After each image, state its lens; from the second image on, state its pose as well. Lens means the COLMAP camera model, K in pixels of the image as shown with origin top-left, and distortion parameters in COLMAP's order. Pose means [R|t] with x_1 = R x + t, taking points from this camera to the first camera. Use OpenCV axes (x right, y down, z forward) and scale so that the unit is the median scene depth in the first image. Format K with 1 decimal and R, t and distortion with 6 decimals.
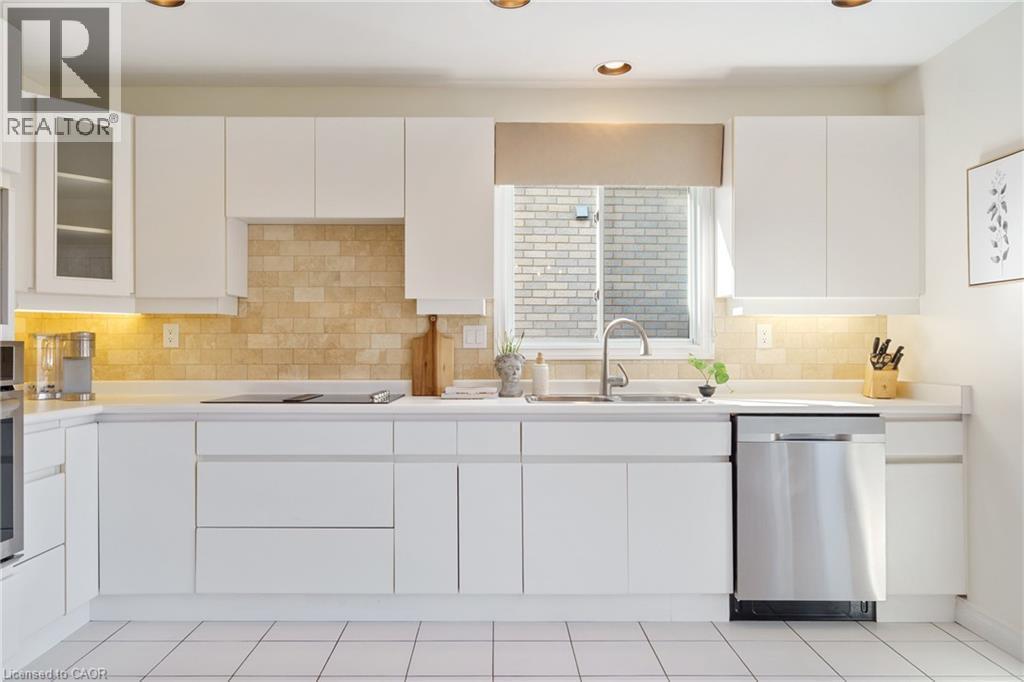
lens RADIAL K [[744.2, 0, 498.9], [0, 744.2, 341.8], [0, 0, 1]] dist [0.002512, 0.009078]
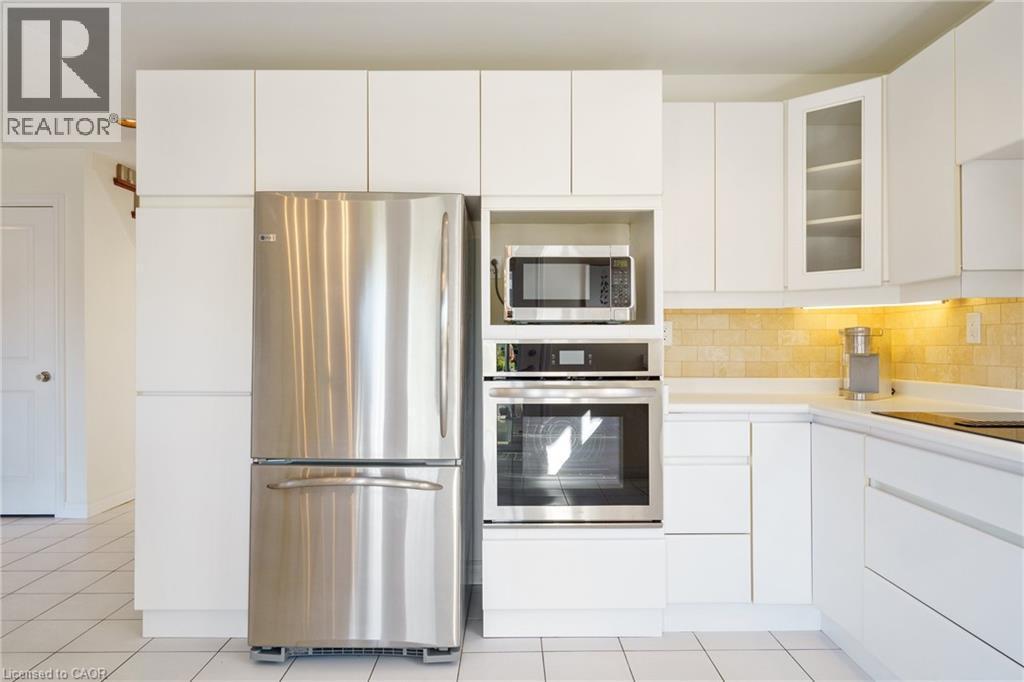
lens RADIAL K [[694.8, 0, 507.4], [0, 694.8, 339.5], [0, 0, 1]] dist [0.004947, 0.000687]
pose [[-0.013303, -0.005171, -0.999898, 0.304253], [0.009418, 0.999942, -0.005297, 0.002896], [0.999867, -0.009488, -0.013254, 0.533530]]
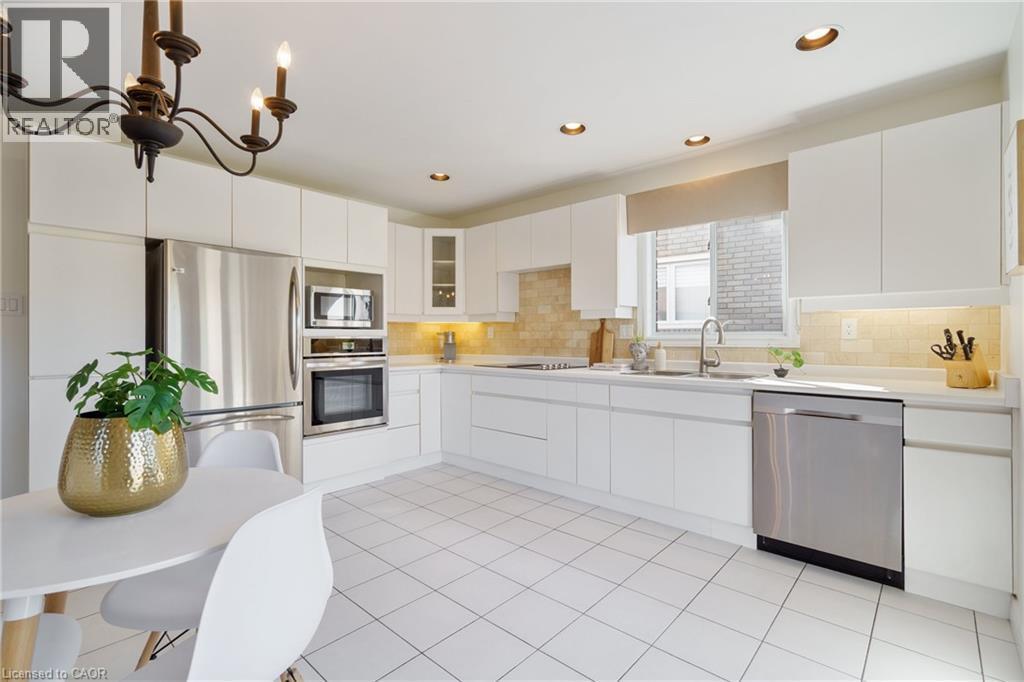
lens RADIAL K [[474.2, 0, 510.9], [0, 474.2, 337.6], [0, 0, 1]] dist [-0.002107, 0.001771]
pose [[0.734533, -0.001407, -0.678572, 0.486006], [0.006730, 0.999964, 0.005212, -0.001133], [0.678540, -0.008395, 0.734516, 0.093560]]
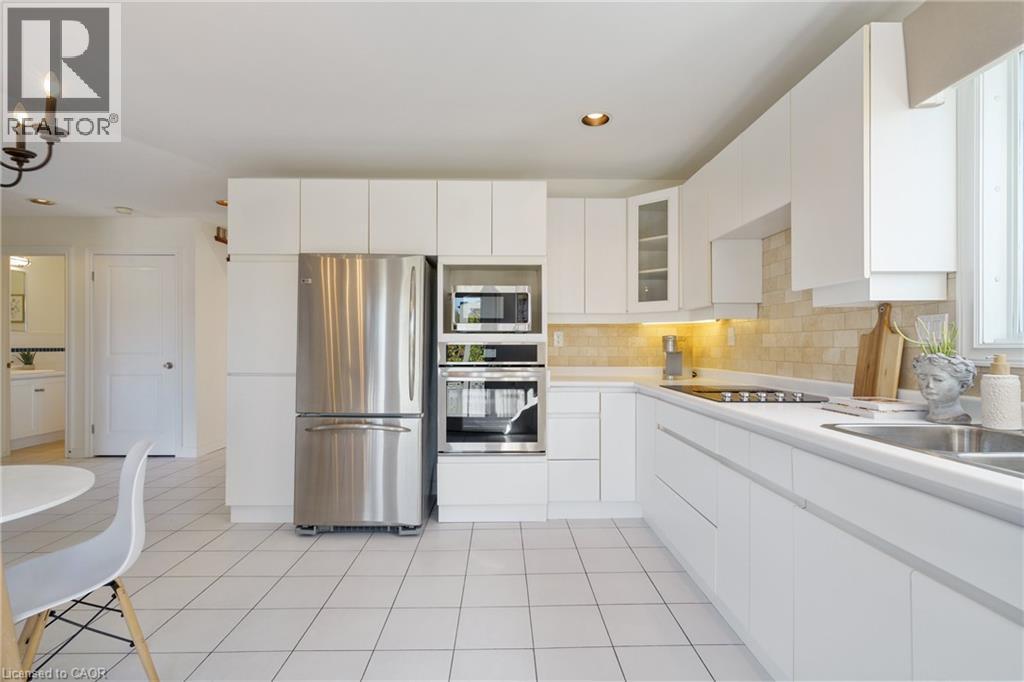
lens RADIAL K [[496.0, 0, 509.2], [0, 496.0, 342.6], [0, 0, 1]] dist [-0.000061, 0.001709]
pose [[0.005771, -0.005575, -0.999968, 0.442043], [0.005647, 0.999969, -0.005543, 0.004990], [0.999967, -0.005615, 0.005802, 0.618680]]
